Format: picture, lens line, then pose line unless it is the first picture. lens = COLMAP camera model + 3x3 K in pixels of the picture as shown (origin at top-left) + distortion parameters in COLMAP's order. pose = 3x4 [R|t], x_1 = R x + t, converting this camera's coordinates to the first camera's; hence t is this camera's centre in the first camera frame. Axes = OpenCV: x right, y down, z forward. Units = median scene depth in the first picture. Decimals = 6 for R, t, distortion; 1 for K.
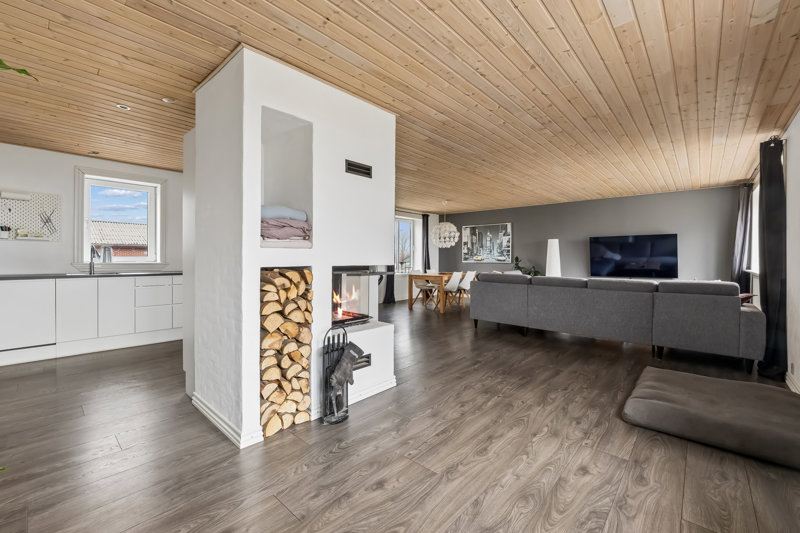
lens RADIAL K [[335.9, 0, 391.7], [0, 335.9, 260.0], [0, 0, 1]] dist [-0.003560, 0.000219]
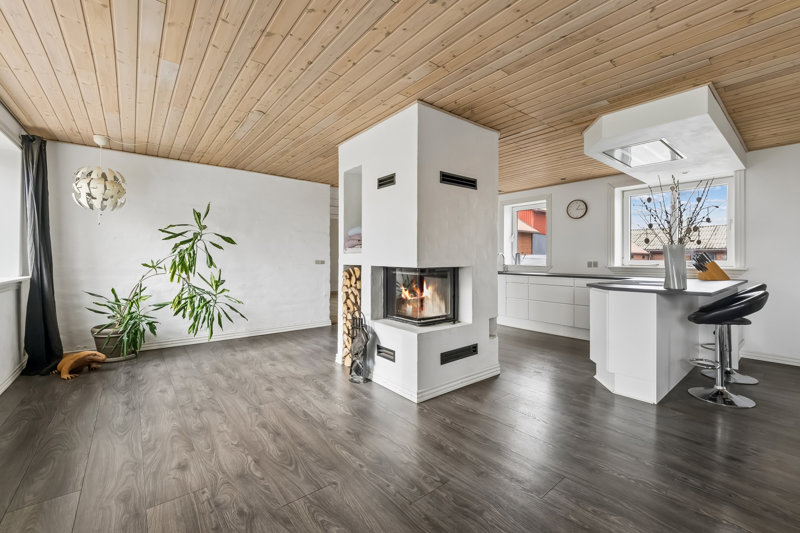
lens RADIAL K [[335.9, 0, 407.3], [0, 335.9, 259.1], [0, 0, 1]] dist [-0.003560, 0.000219]
pose [[-0.129499, -0.006217, -0.991560, 1.312444], [-0.014128, 0.999890, -0.004424, -0.005245], [0.991479, 0.013436, -0.129572, 1.580305]]
